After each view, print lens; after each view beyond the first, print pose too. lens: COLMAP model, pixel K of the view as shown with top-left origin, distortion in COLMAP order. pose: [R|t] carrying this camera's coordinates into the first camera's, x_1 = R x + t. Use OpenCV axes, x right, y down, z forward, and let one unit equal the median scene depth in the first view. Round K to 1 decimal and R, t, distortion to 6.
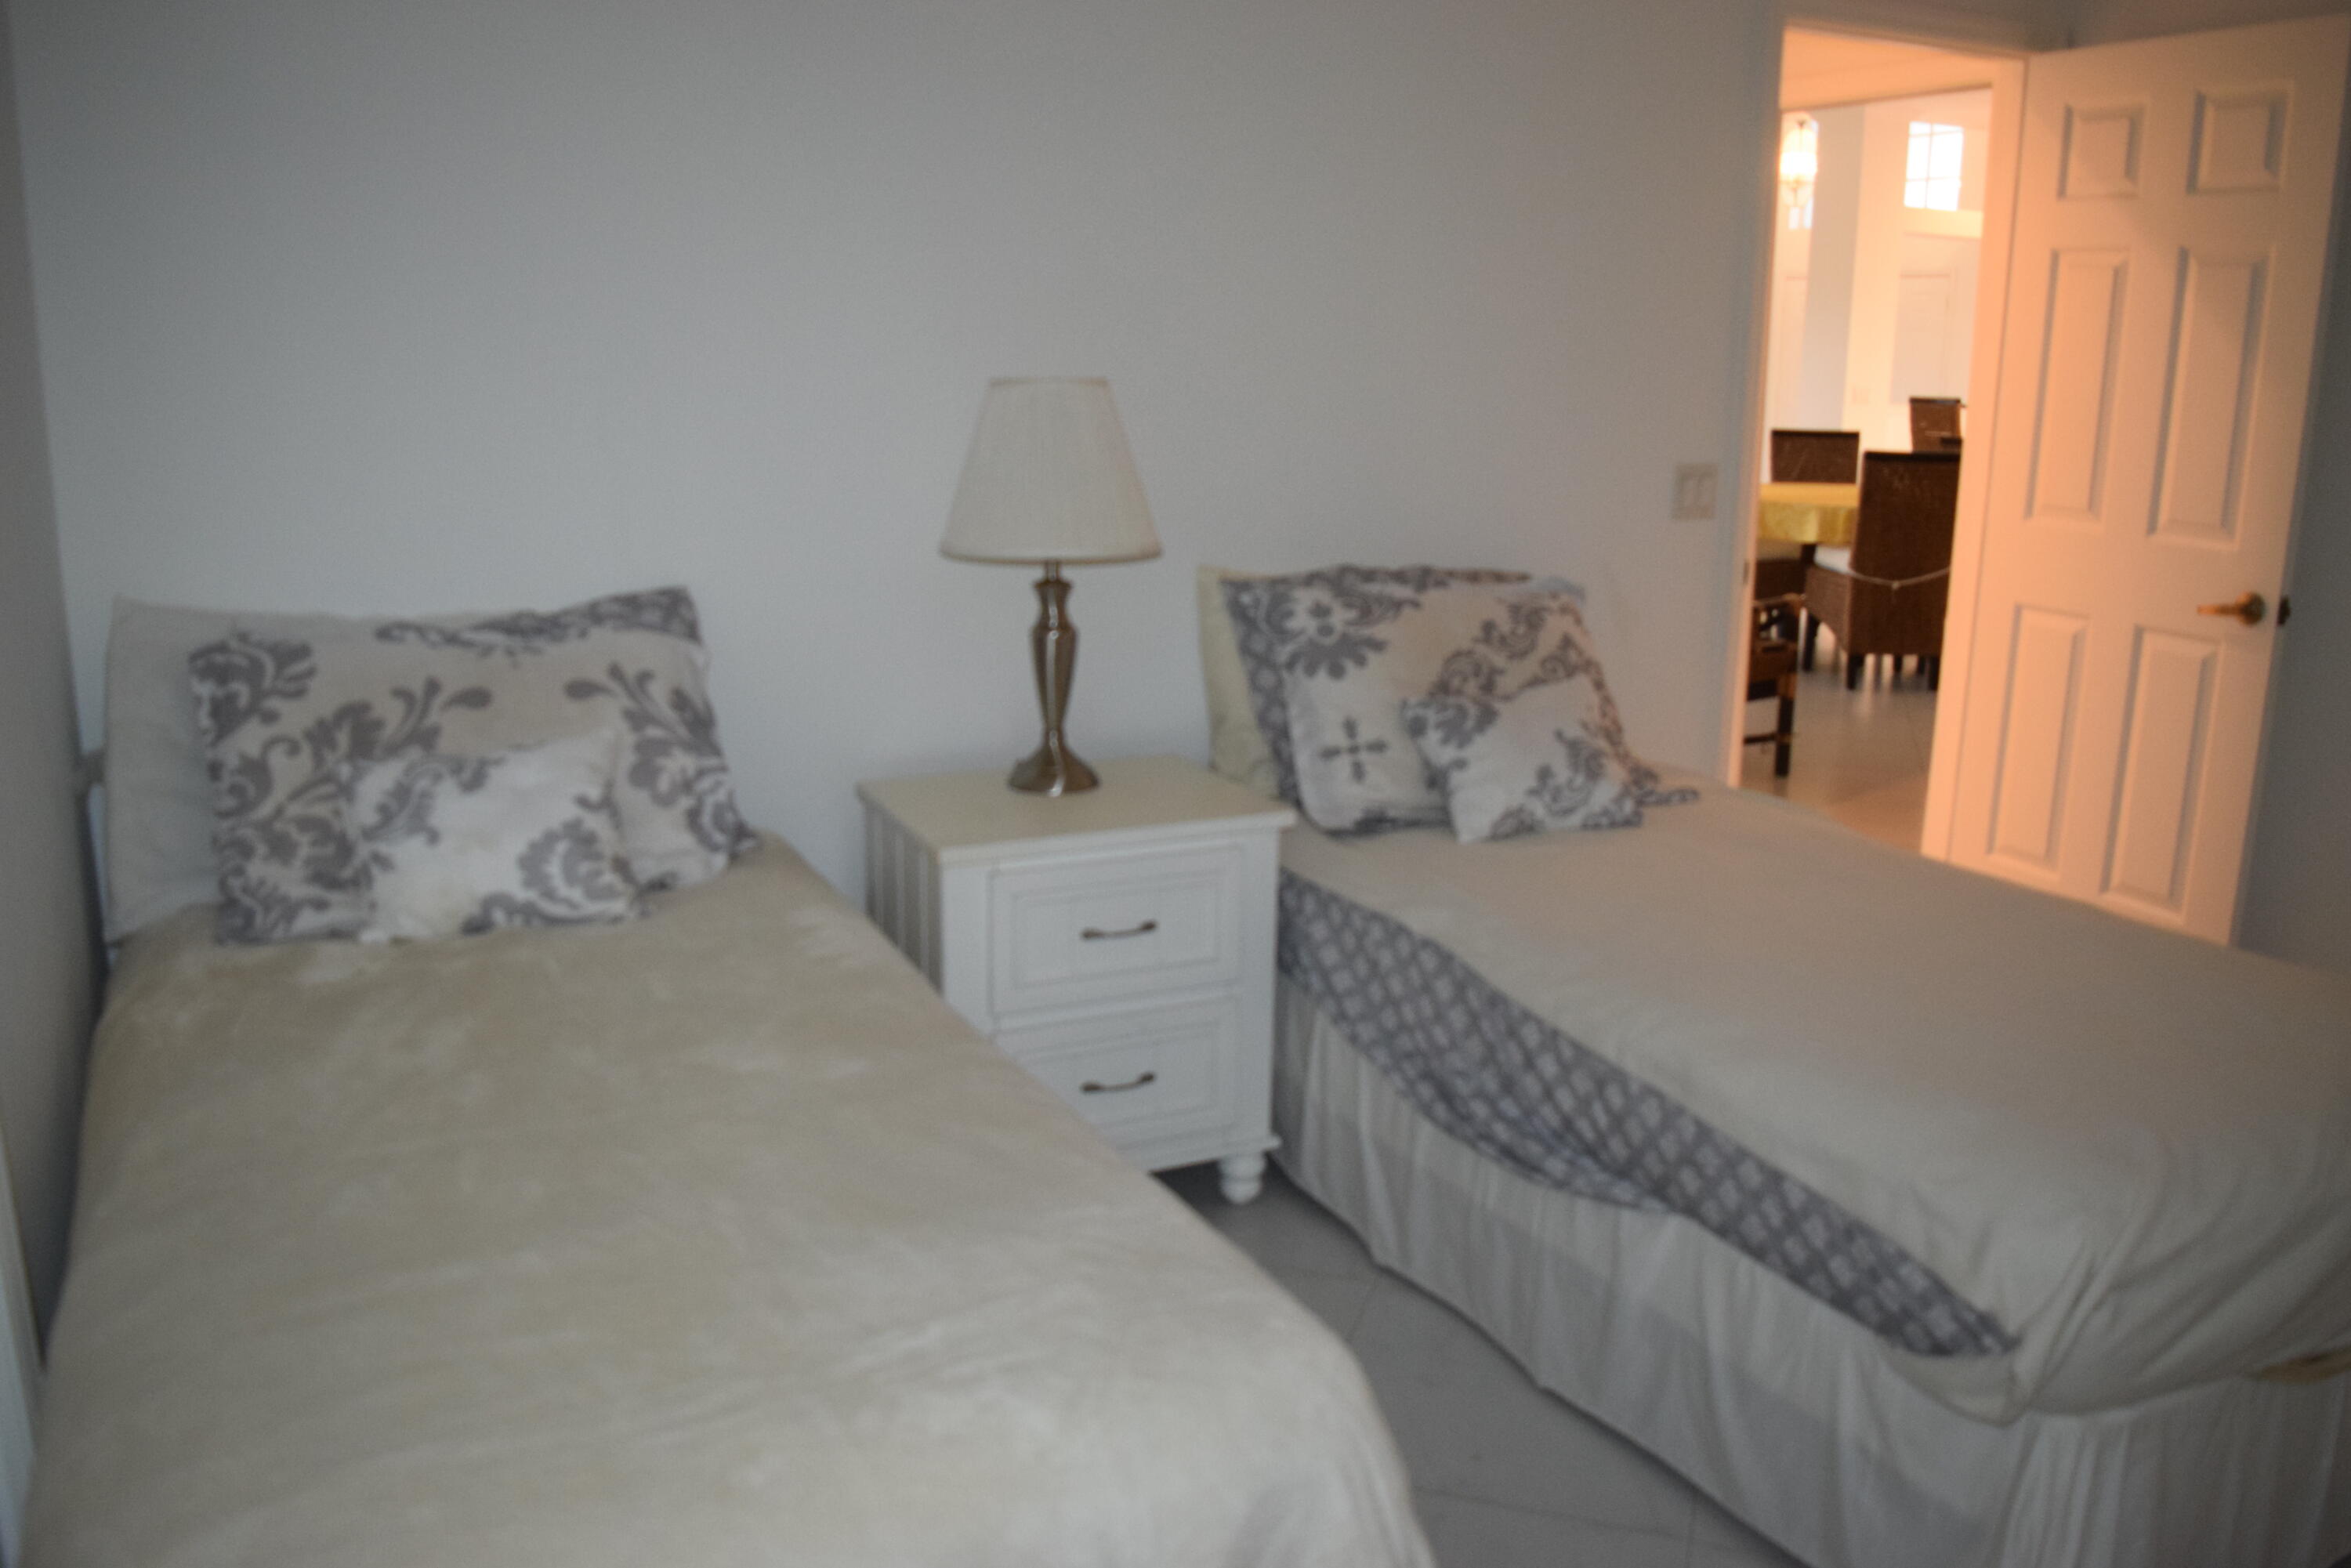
lens RADIAL K [[1890.6, 0, 1175.5], [0, 1890.6, 784.0], [0, 0, 1]] dist [-0.082876, 0.002675]
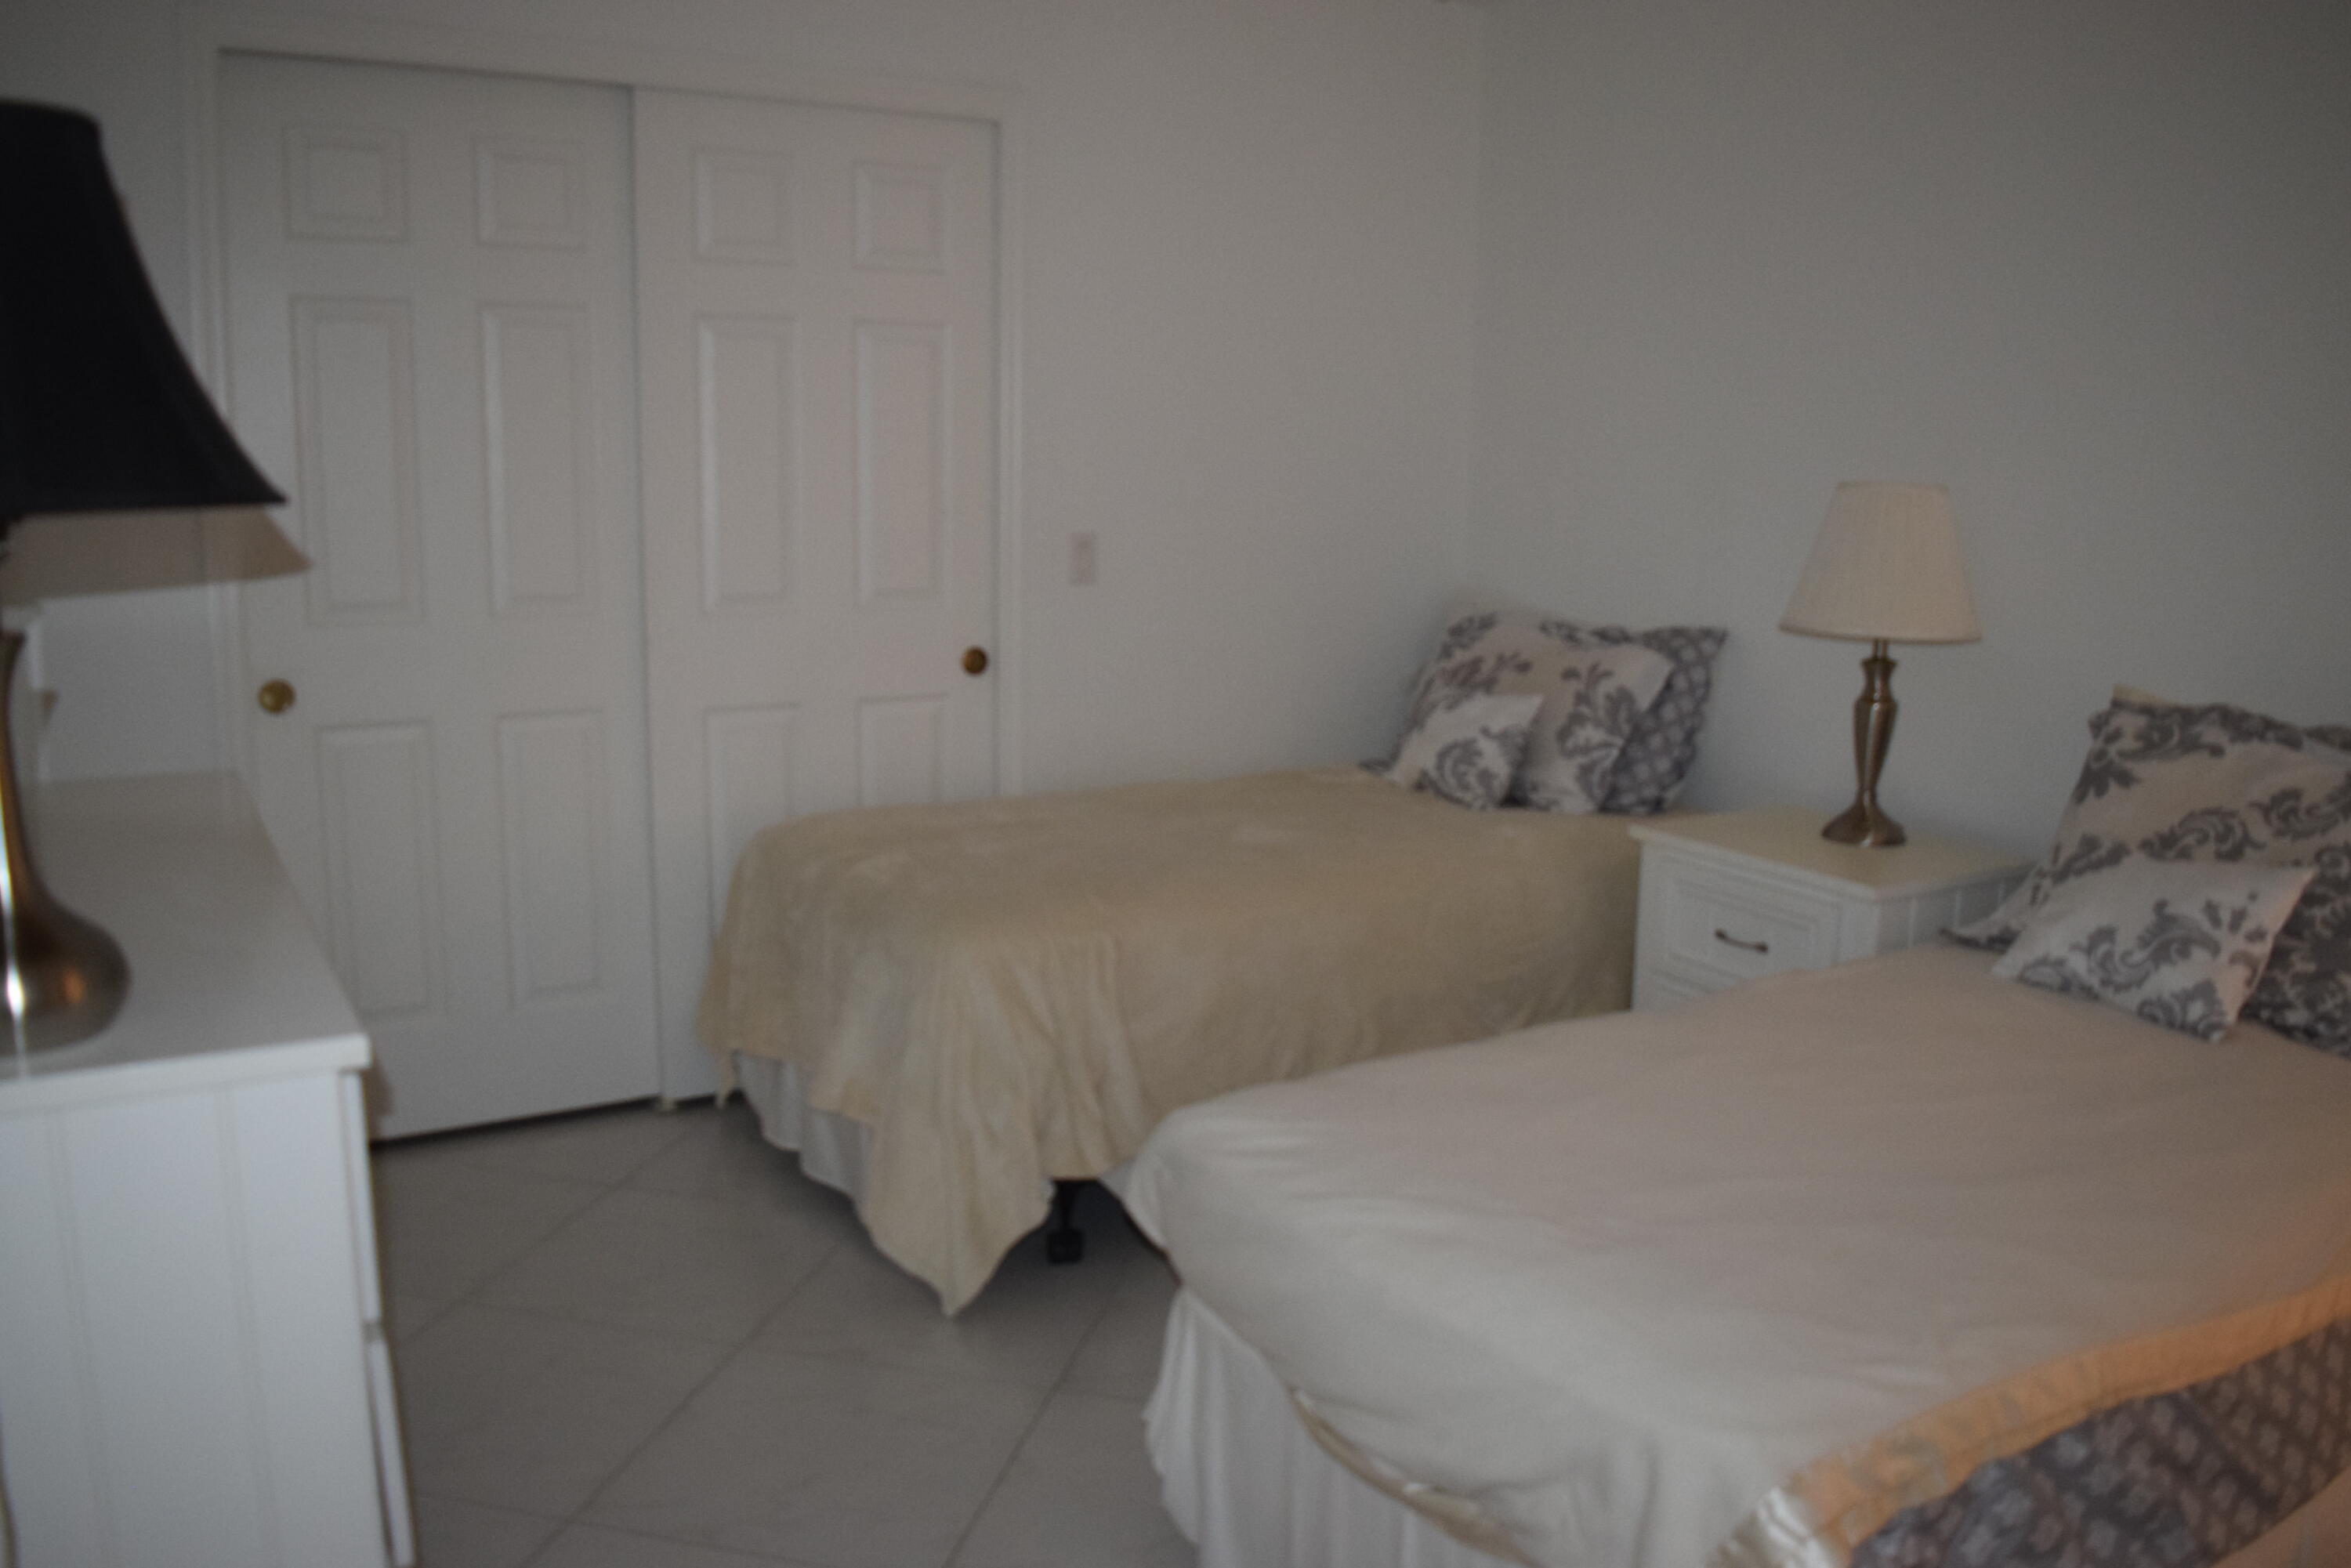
lens RADIAL K [[1890.6, 0, 1175.5], [0, 1890.6, 784.0], [0, 0, 1]] dist [-0.082876, 0.002675]
pose [[0.078981, 0.168405, -0.982549, 1.020340], [-0.242681, 0.959224, 0.144899, -0.095293], [0.966886, 0.227001, 0.116629, 0.473368]]
